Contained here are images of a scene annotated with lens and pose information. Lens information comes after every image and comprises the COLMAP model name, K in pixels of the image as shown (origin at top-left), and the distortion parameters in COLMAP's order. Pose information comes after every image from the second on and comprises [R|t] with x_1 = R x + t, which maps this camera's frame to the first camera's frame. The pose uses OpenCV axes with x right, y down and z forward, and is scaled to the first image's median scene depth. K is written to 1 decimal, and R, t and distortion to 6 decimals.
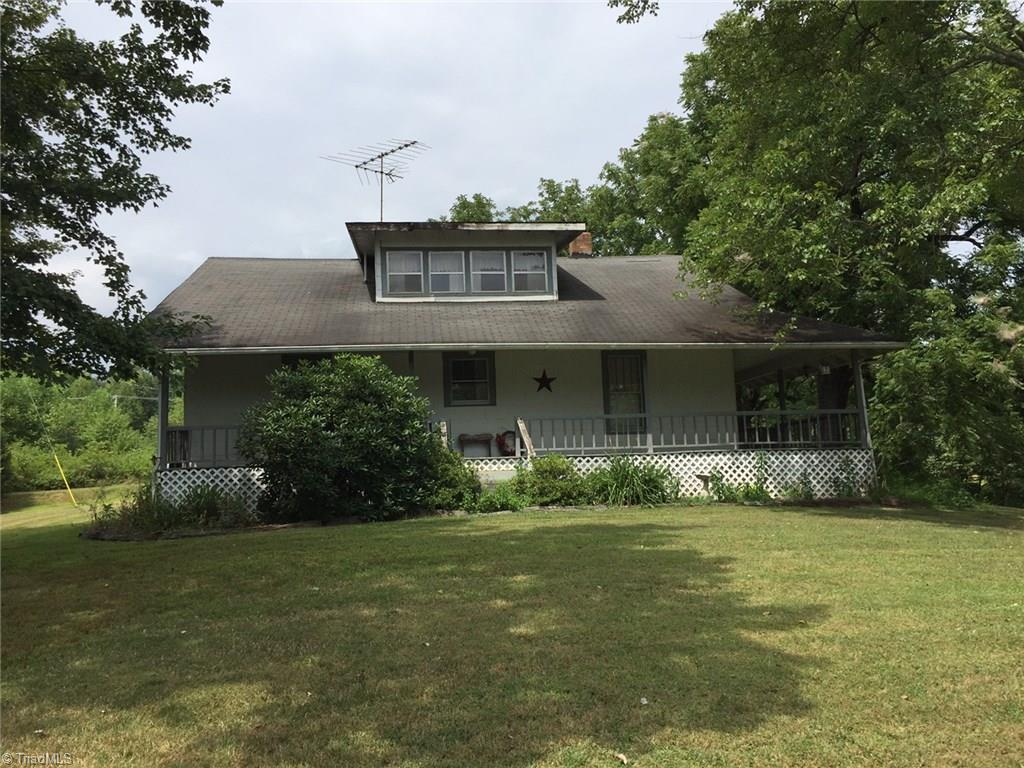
lens RADIAL K [[865.7, 0, 512.0], [0, 865.7, 384.0], [0, 0, 1]] dist [-0.105692, 0.000938]
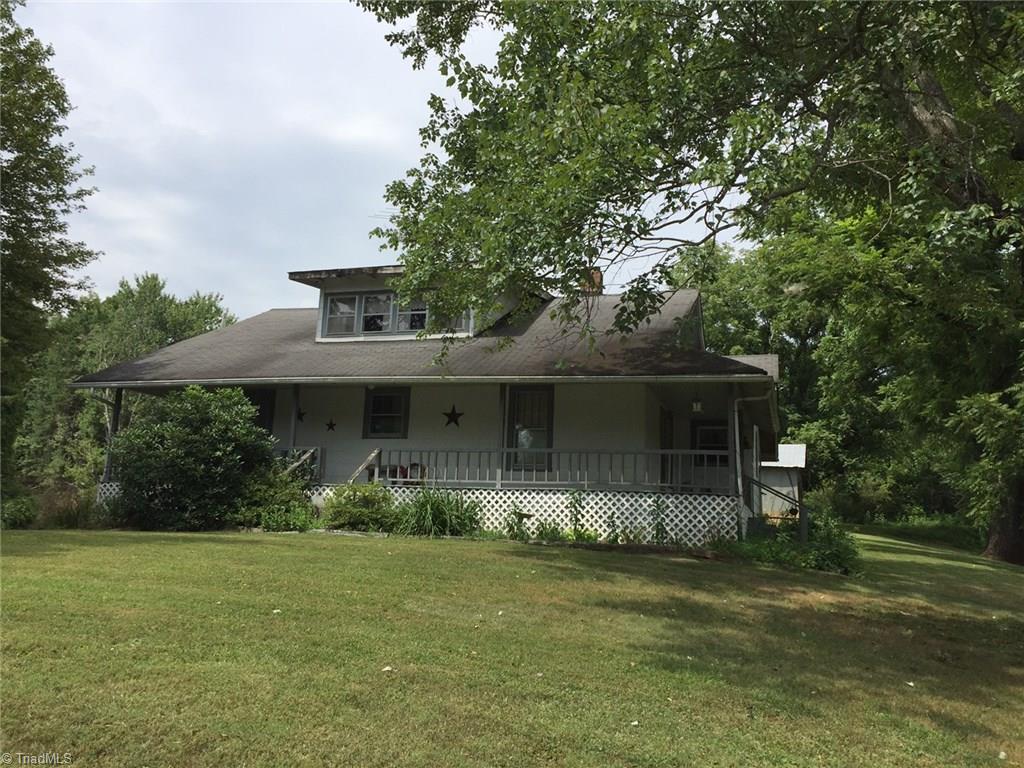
lens RADIAL K [[865.7, 0, 512.0], [0, 865.7, 384.0], [0, 0, 1]] dist [-0.105692, 0.000938]
pose [[0.916378, -0.000776, -0.400314, 0.570626], [-0.013525, 0.999367, -0.032897, -0.007677], [0.400086, 0.035561, 0.915787, 0.083305]]
